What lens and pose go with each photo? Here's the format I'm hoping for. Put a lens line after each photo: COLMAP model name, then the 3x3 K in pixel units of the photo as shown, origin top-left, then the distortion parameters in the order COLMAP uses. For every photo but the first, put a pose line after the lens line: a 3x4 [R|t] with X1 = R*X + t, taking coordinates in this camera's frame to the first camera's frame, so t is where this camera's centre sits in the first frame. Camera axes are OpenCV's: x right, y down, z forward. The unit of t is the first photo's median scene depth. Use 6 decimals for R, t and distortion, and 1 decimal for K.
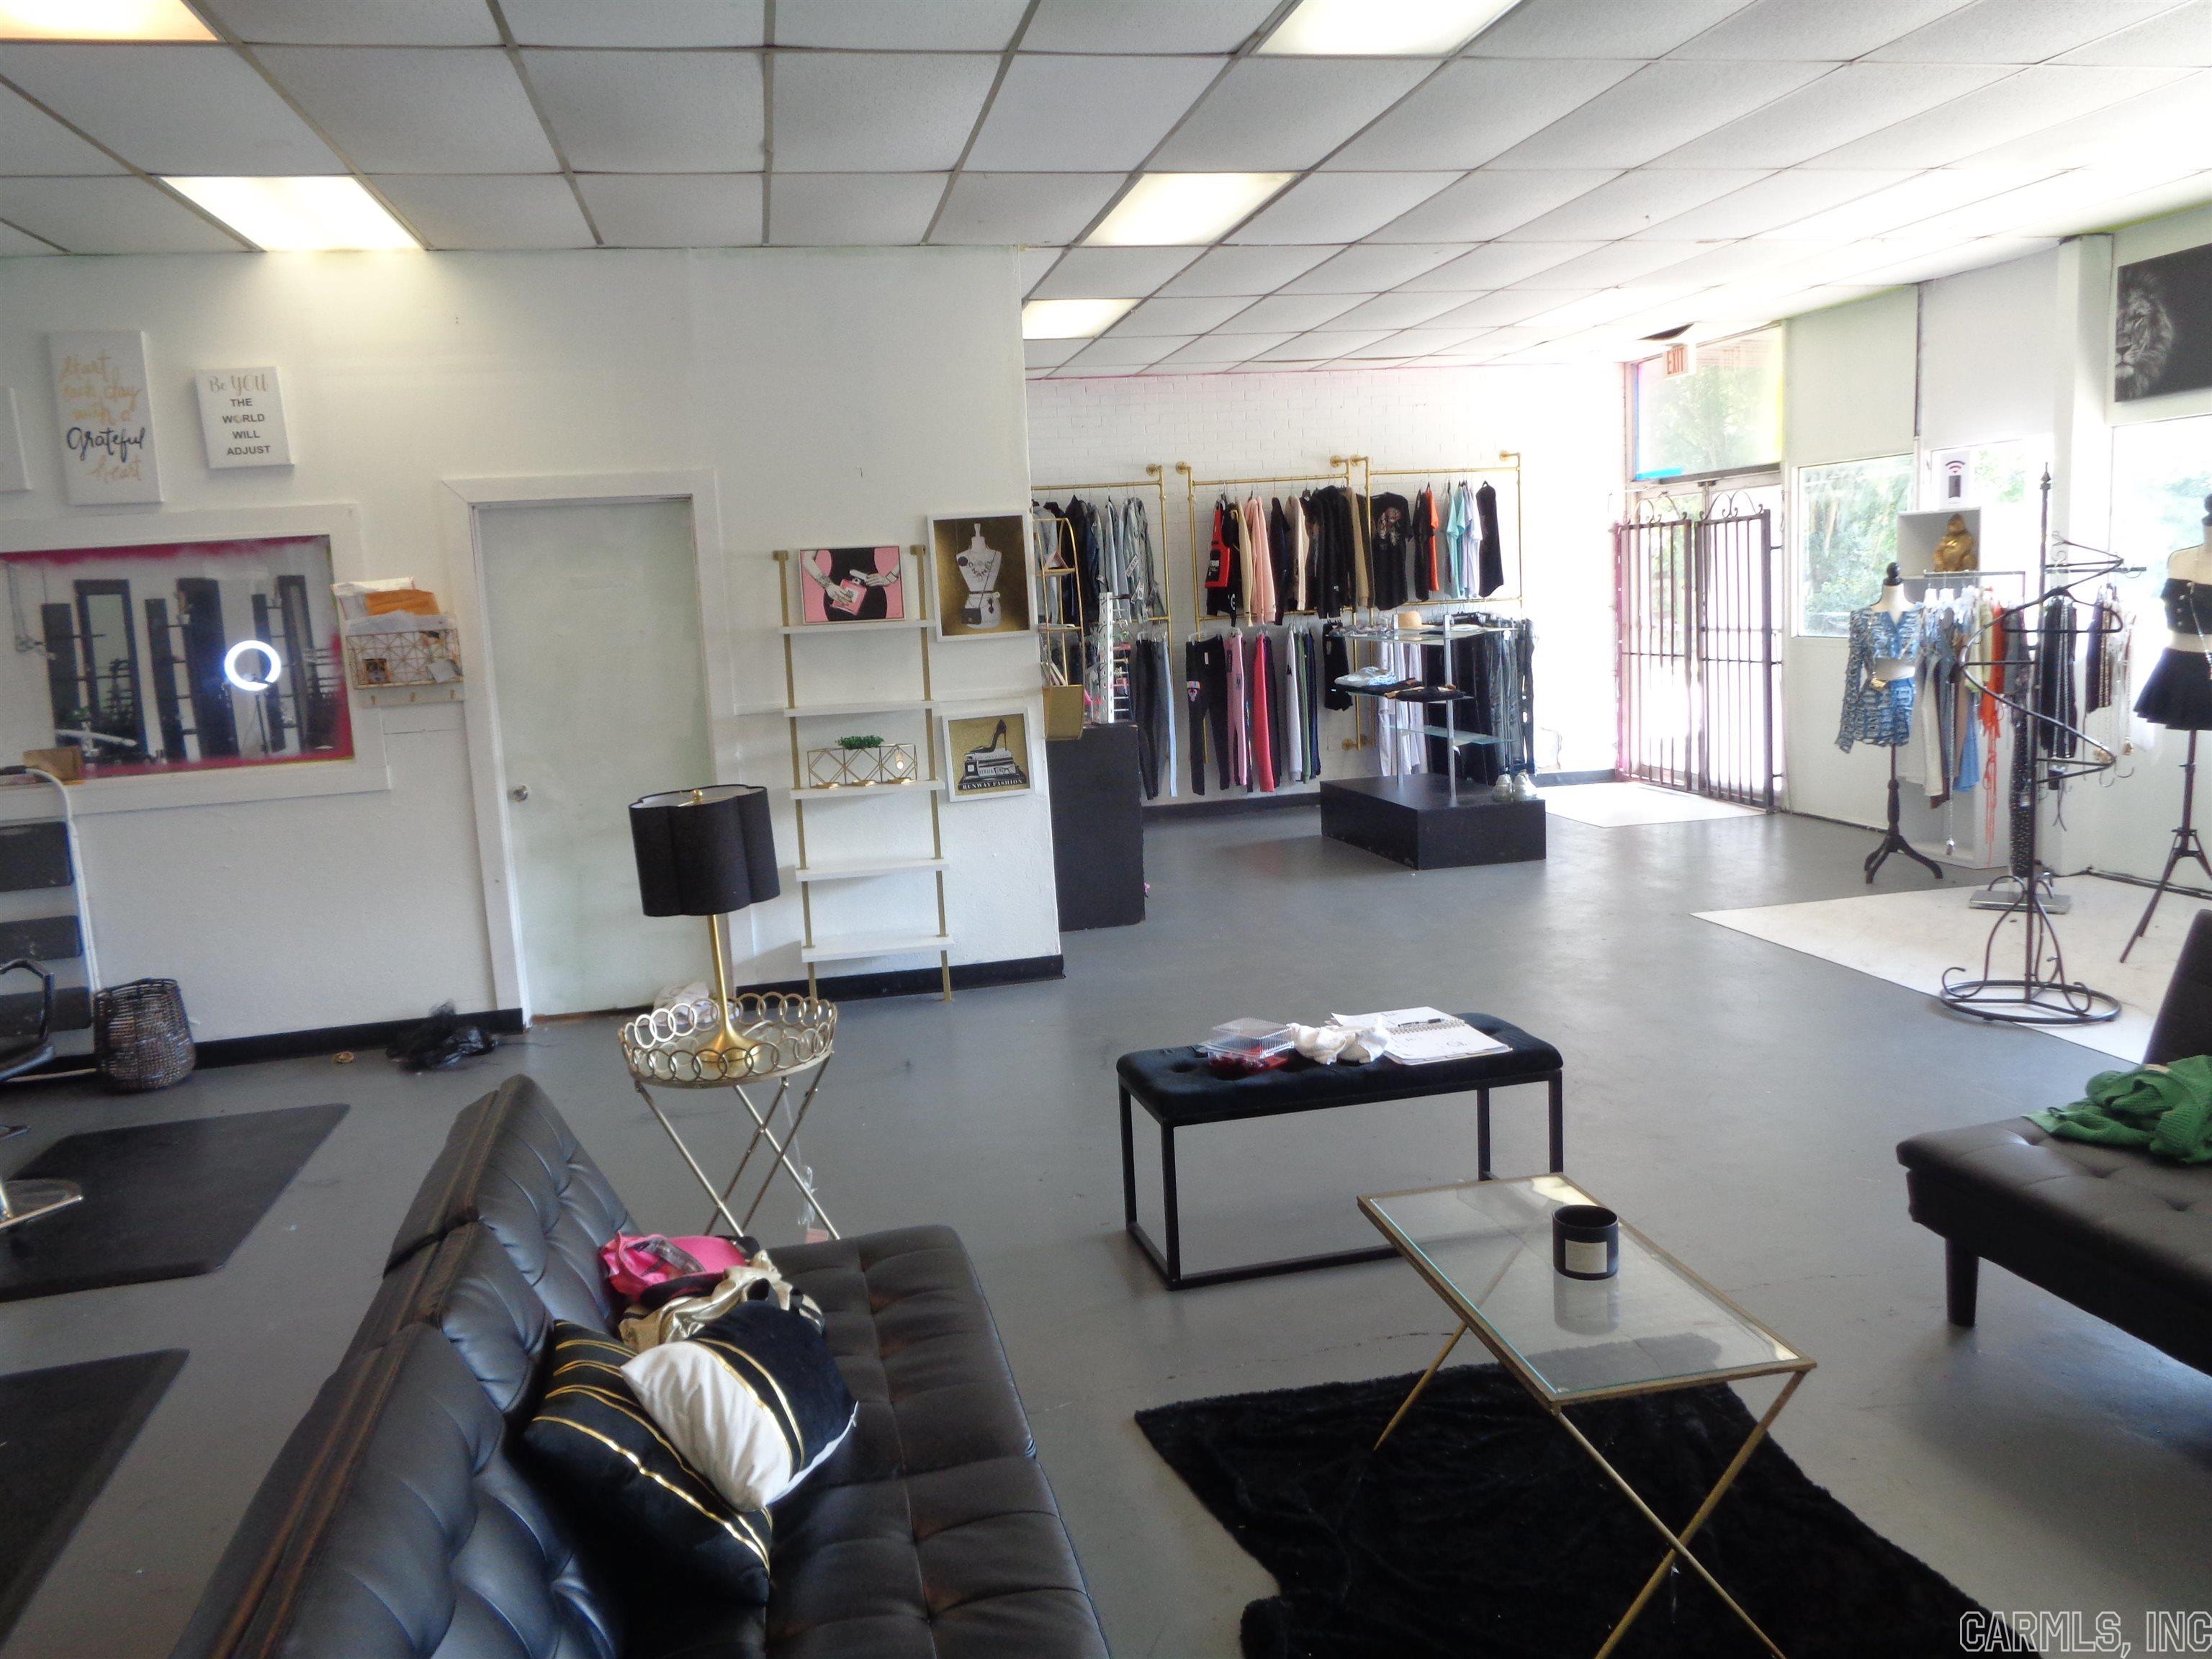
lens RADIAL K [[1642.4, 0, 1106.0], [0, 1642.4, 829.5], [0, 0, 1]] dist [0.004057, 0.003836]
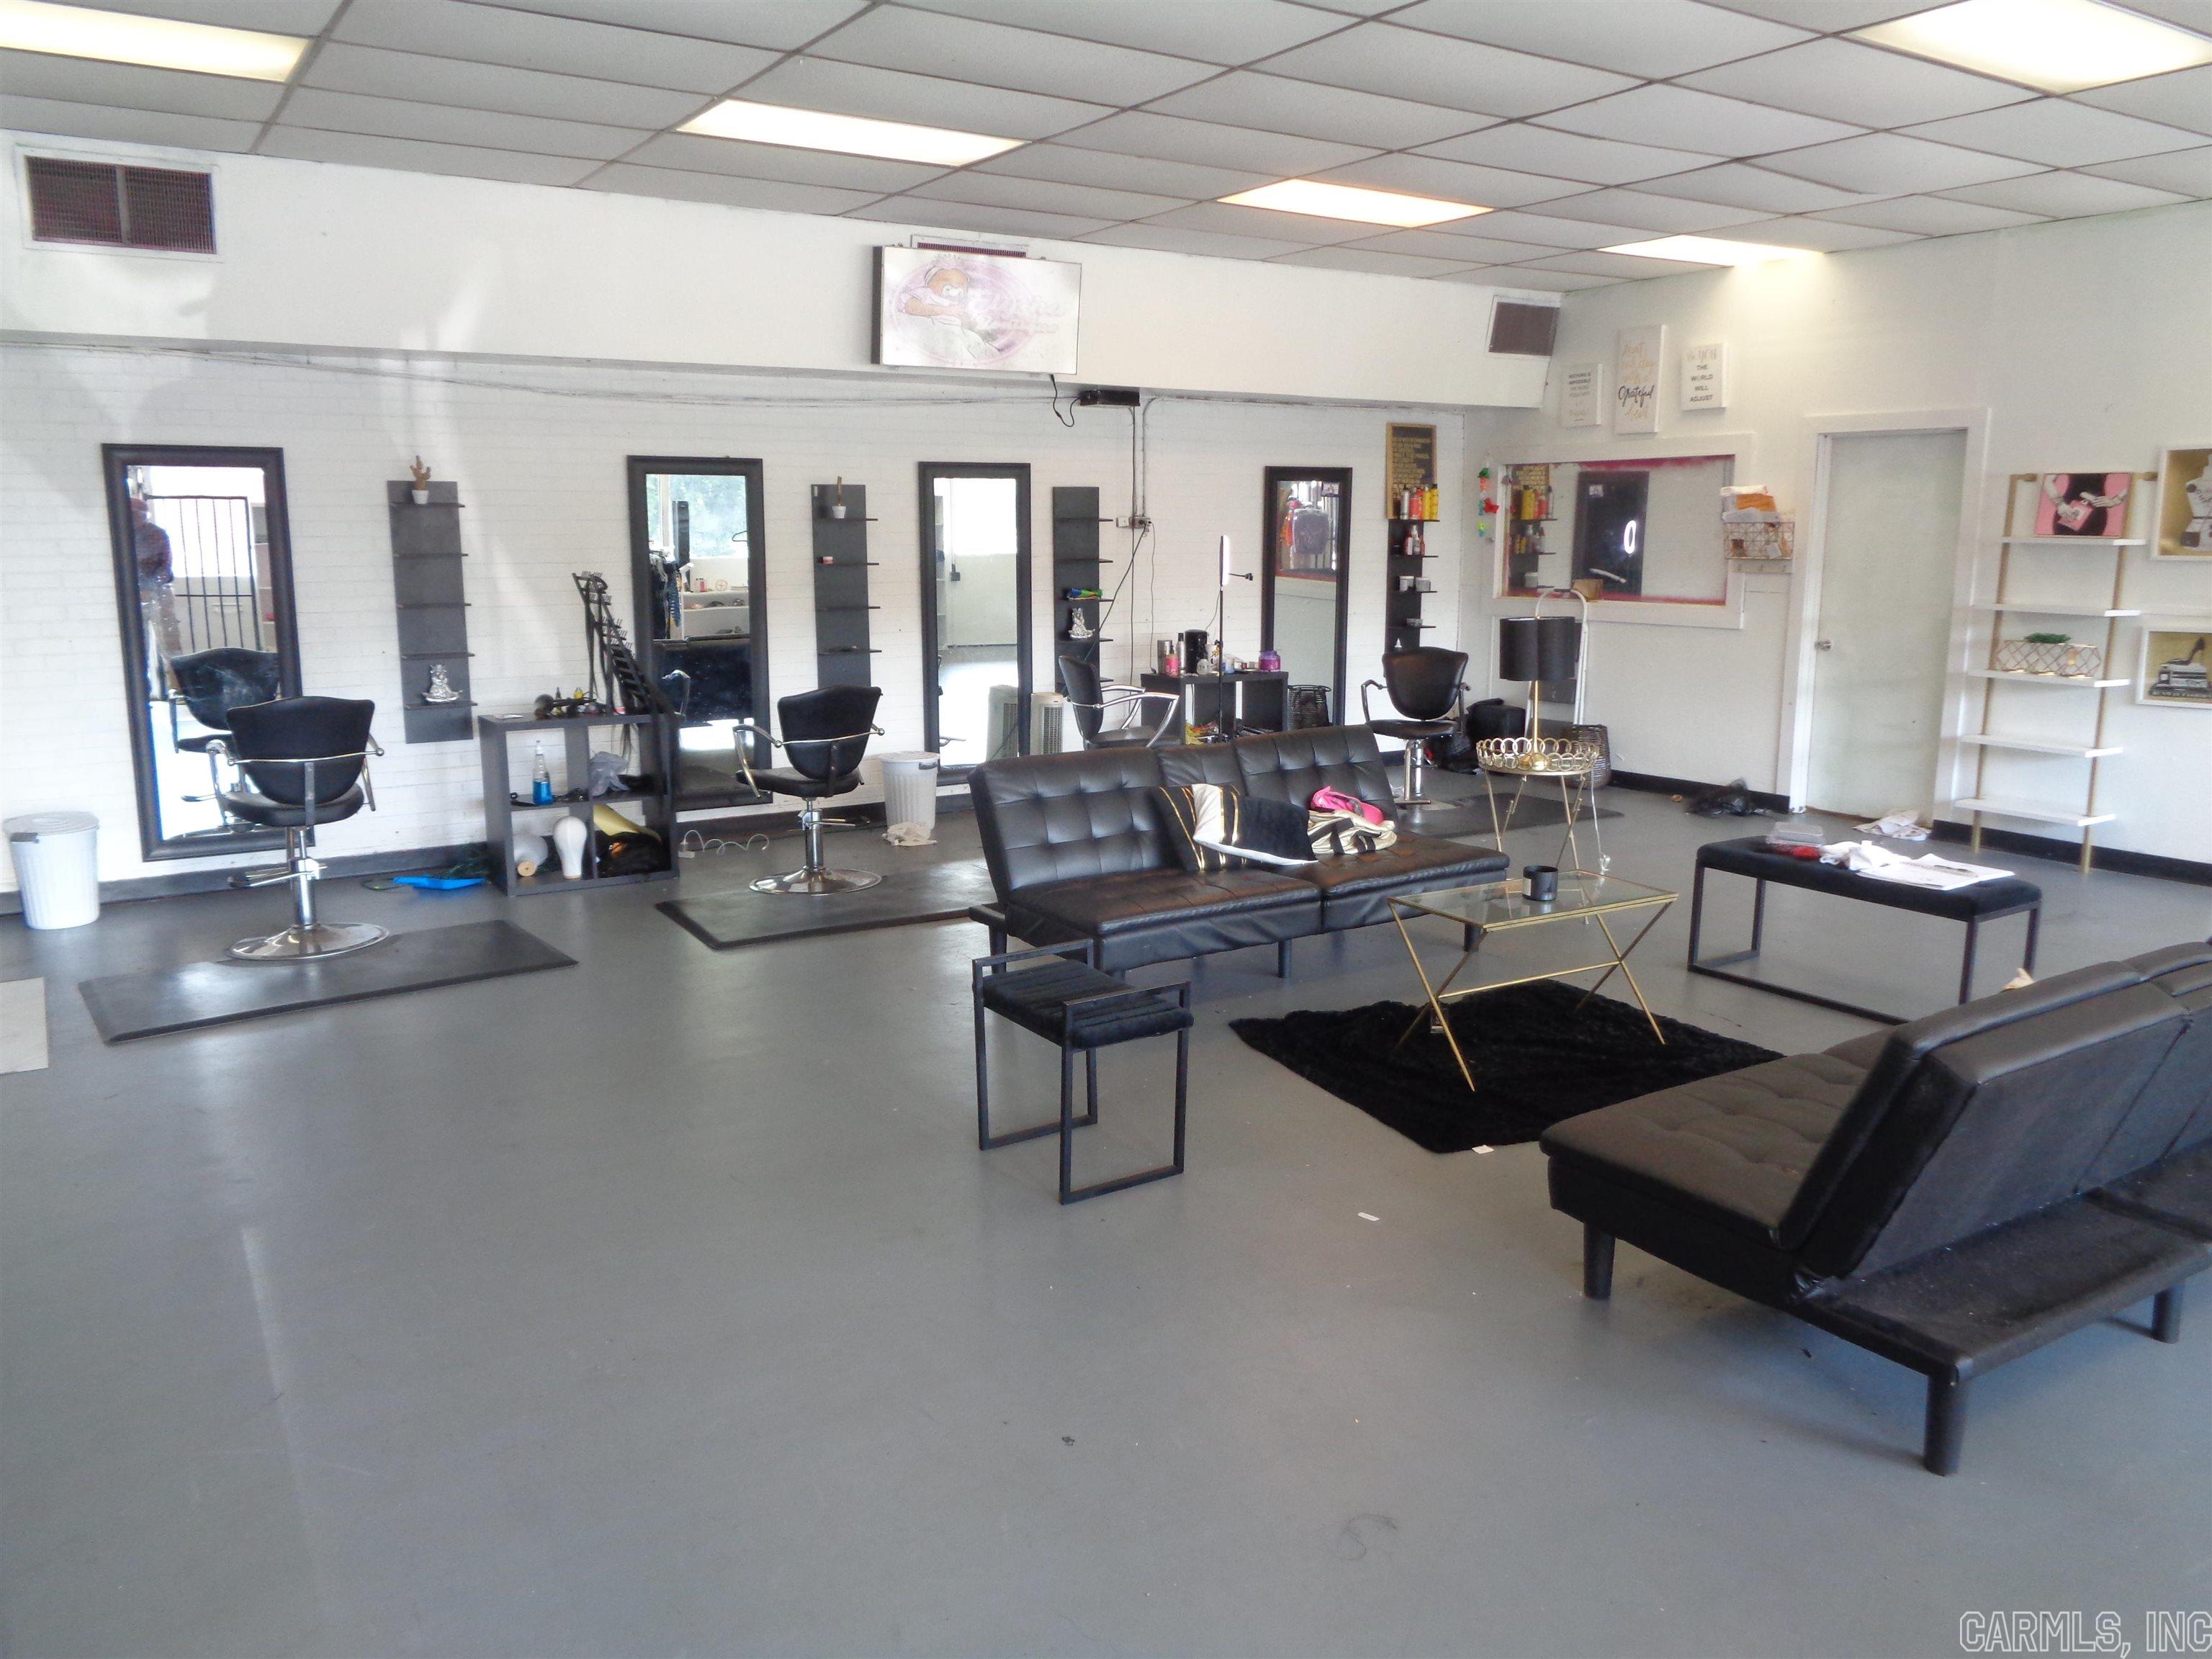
lens RADIAL K [[1642.4, 0, 1106.0], [0, 1642.4, 829.5], [0, 0, 1]] dist [0.004057, 0.003836]
pose [[0.362465, 0.230436, -0.903060, 0.721737], [-0.157046, 0.970198, 0.184533, -0.032098], [0.918670, 0.074935, 0.387852, -0.080794]]
